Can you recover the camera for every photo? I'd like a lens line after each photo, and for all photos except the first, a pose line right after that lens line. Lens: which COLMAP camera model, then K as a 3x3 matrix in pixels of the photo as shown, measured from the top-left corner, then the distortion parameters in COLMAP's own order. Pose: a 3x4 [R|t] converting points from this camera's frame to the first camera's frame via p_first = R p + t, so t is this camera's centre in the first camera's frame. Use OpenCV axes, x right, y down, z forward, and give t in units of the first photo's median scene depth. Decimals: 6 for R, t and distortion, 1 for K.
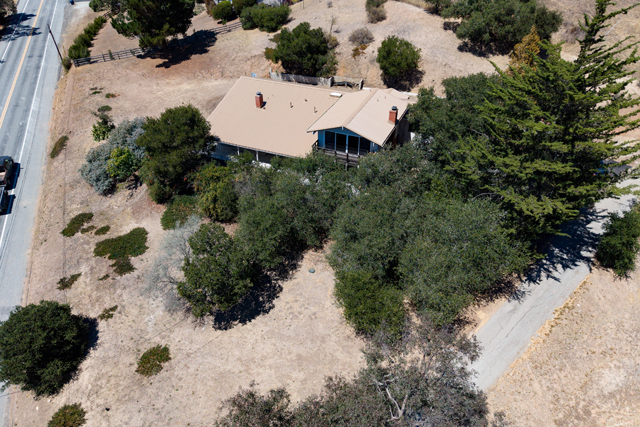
lens RADIAL K [[426.3, 0, 320.0], [0, 426.3, 213.5], [0, 0, 1]] dist [0.031150, -0.039858]
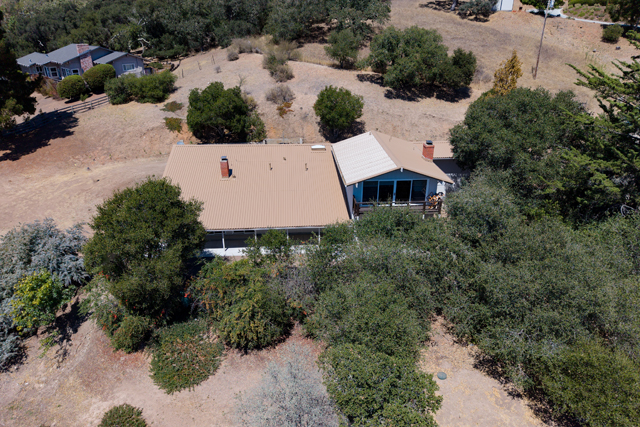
lens RADIAL K [[426.3, 0, 320.0], [0, 426.3, 213.5], [0, 0, 1]] dist [0.031150, -0.039858]
pose [[0.890402, -0.184312, 0.416190, -0.376013], [0.262944, 0.954631, -0.139782, -0.056303], [-0.371544, 0.233897, 0.898469, 0.371228]]
